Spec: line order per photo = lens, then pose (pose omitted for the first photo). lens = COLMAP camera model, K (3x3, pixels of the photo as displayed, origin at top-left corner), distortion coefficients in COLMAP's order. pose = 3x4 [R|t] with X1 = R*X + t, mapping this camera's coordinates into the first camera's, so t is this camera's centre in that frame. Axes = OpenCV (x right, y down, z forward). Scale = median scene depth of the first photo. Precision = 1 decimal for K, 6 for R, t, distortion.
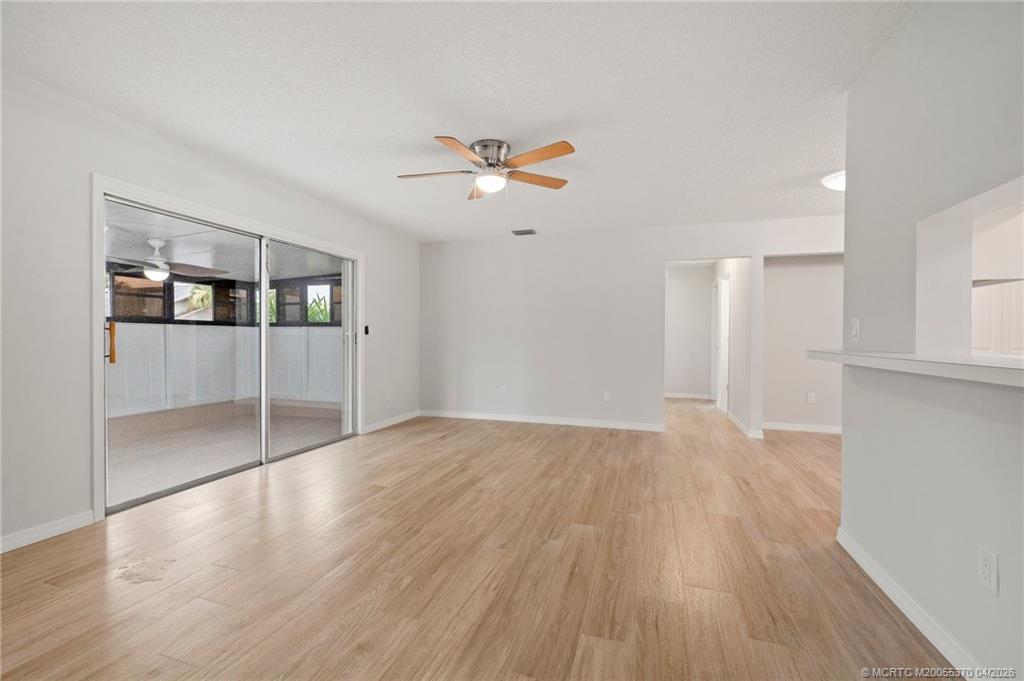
lens RADIAL K [[439.6, 0, 514.1], [0, 439.6, 342.0], [0, 0, 1]] dist [0.001805, -0.000088]
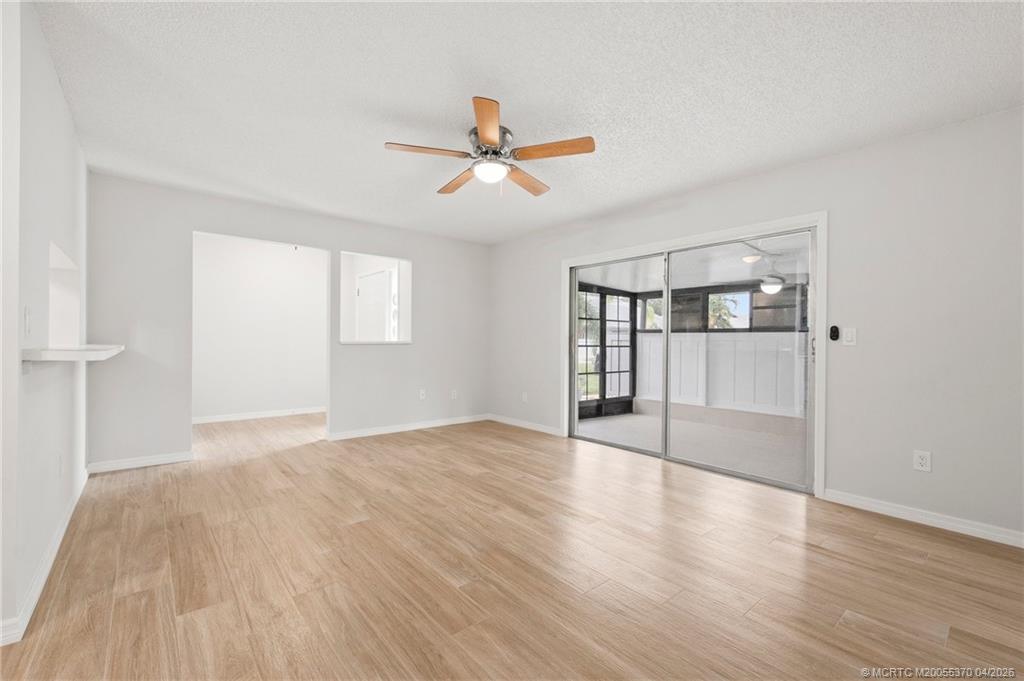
lens RADIAL K [[439.6, 0, 498.9], [0, 439.6, 343.0], [0, 0, 1]] dist [0.001805, -0.000088]
pose [[-0.560728, -0.007839, -0.827963, 0.635492], [-0.019994, 0.999792, 0.004075, -0.008624], [0.827759, 0.018840, -0.560768, 1.409908]]
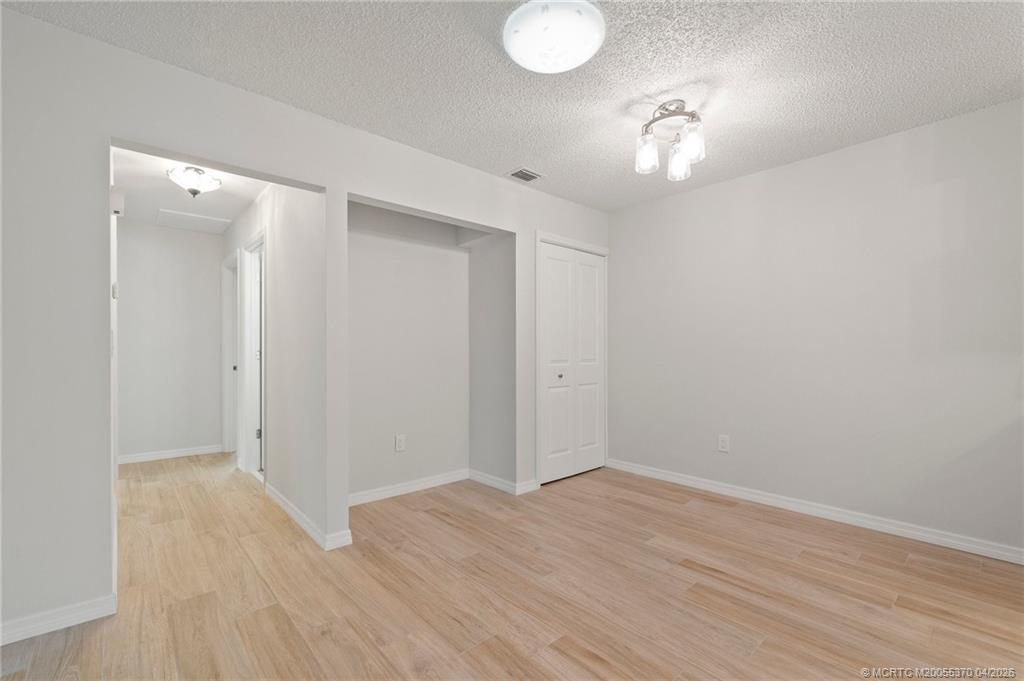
lens RADIAL K [[439.6, 0, 511.2], [0, 439.6, 355.0], [0, 0, 1]] dist [0.001805, -0.000088]
pose [[0.516466, -0.012347, 0.856219, 0.315838], [0.009194, 0.999918, 0.008873, -0.013679], [-0.856258, 0.003290, 0.516537, 0.823926]]
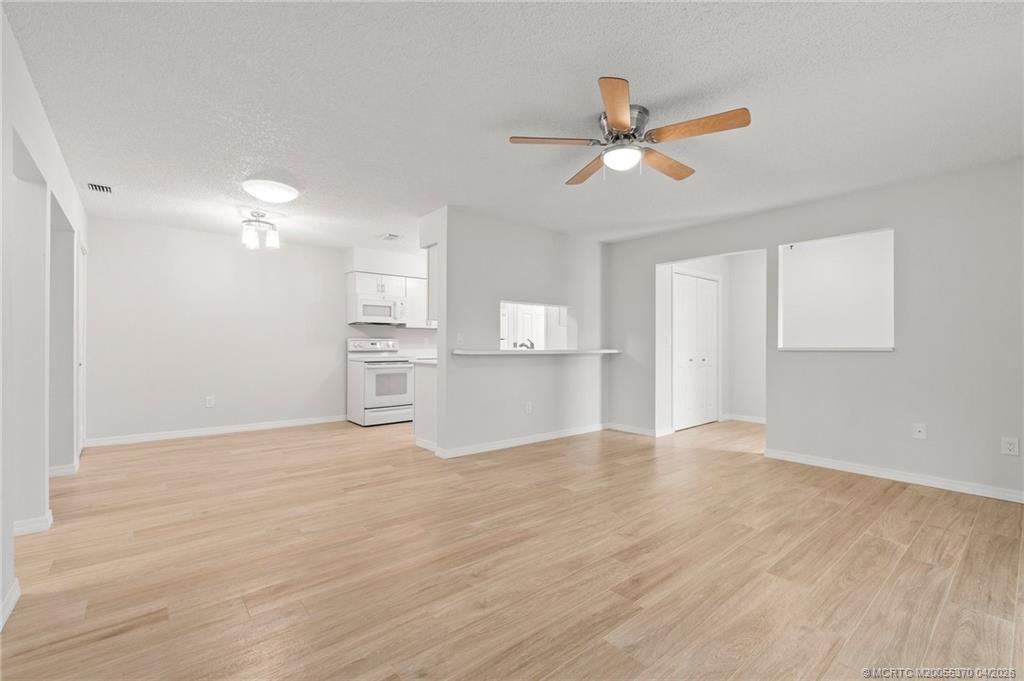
lens RADIAL K [[439.6, 0, 505.4], [0, 439.6, 343.5], [0, 0, 1]] dist [0.001805, -0.000088]
pose [[-0.833843, -0.010482, 0.551903, -0.303938], [-0.004656, 0.999918, 0.011956, -0.020028], [-0.551983, 0.007400, -0.833823, 1.670838]]
